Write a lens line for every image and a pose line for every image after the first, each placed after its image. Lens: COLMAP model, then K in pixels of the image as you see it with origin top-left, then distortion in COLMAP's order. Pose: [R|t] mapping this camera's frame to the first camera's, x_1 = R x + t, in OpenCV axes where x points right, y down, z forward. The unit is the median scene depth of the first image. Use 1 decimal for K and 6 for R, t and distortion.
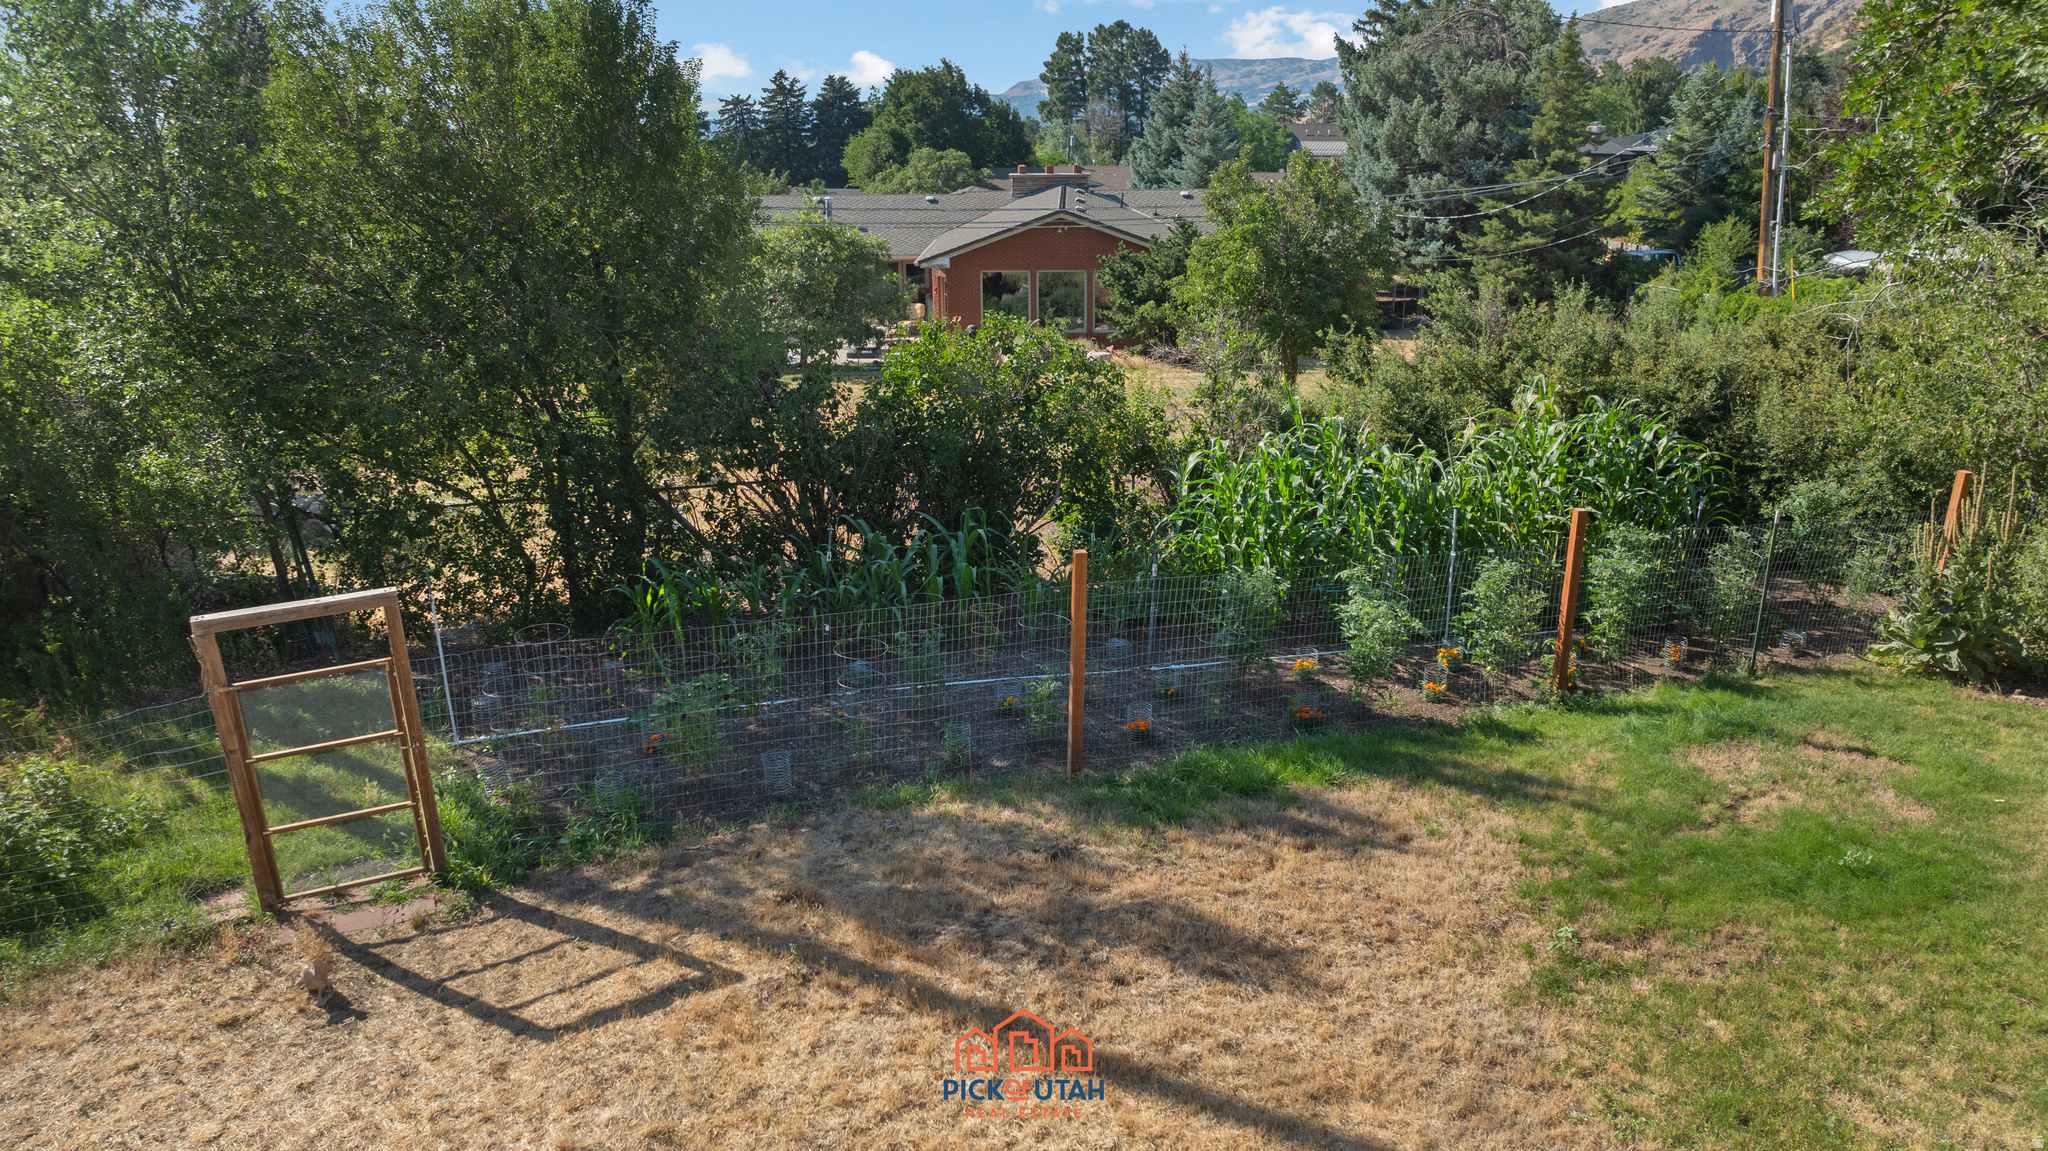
lens RADIAL K [[1438.8, 0, 1024.0], [0, 1438.8, 575.5], [0, 0, 1]] dist [-0.047746, 0.044335]
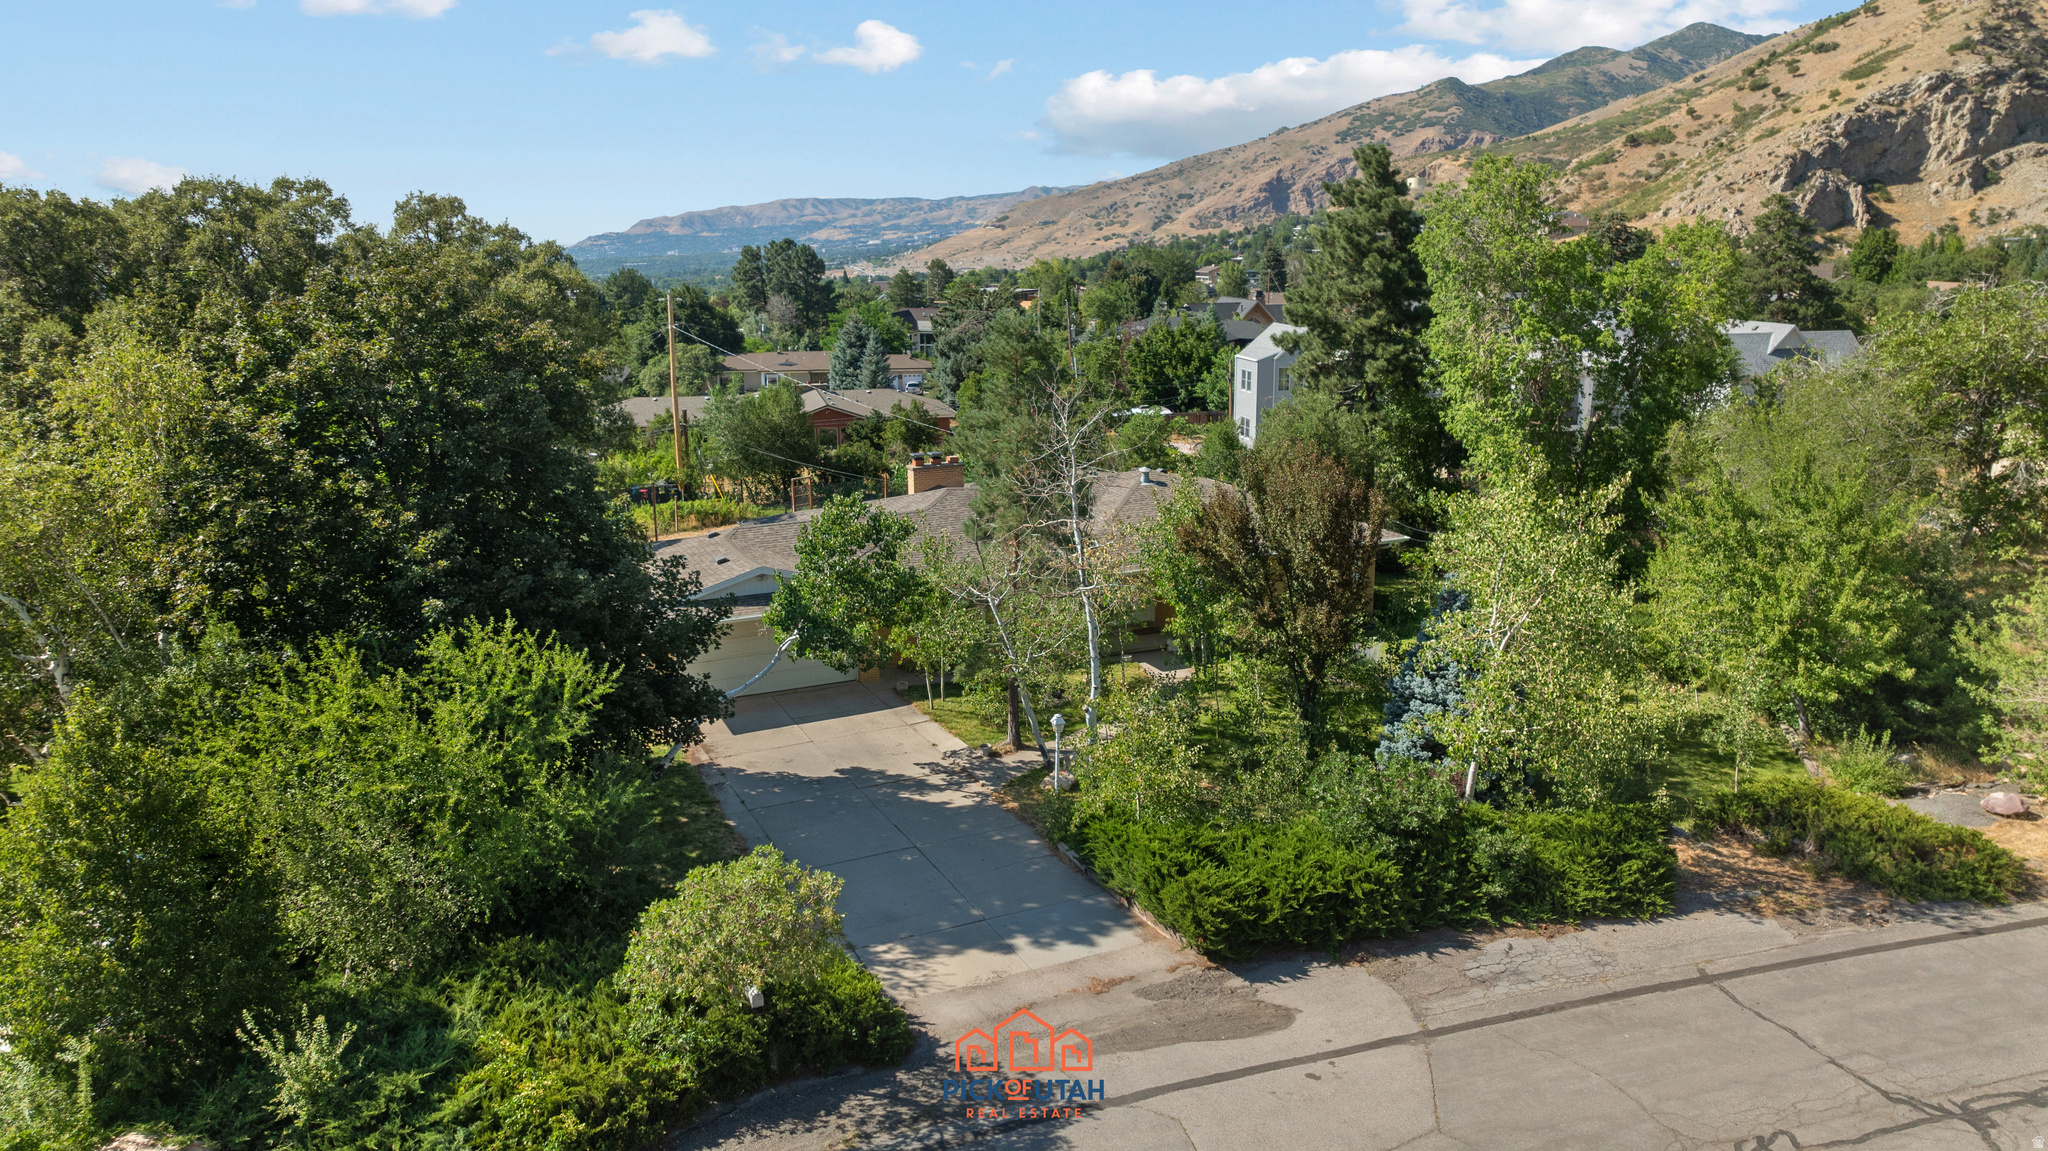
lens RADIAL K [[1438.8, 0, 1024.0], [0, 1438.8, 575.5], [0, 0, 1]] dist [-0.047746, 0.044335]
pose [[0.968658, -0.058026, 0.241525, -0.092211], [0.079208, 0.993728, -0.078930, 0.097645], [-0.235430, 0.095586, 0.967179, -0.532775]]
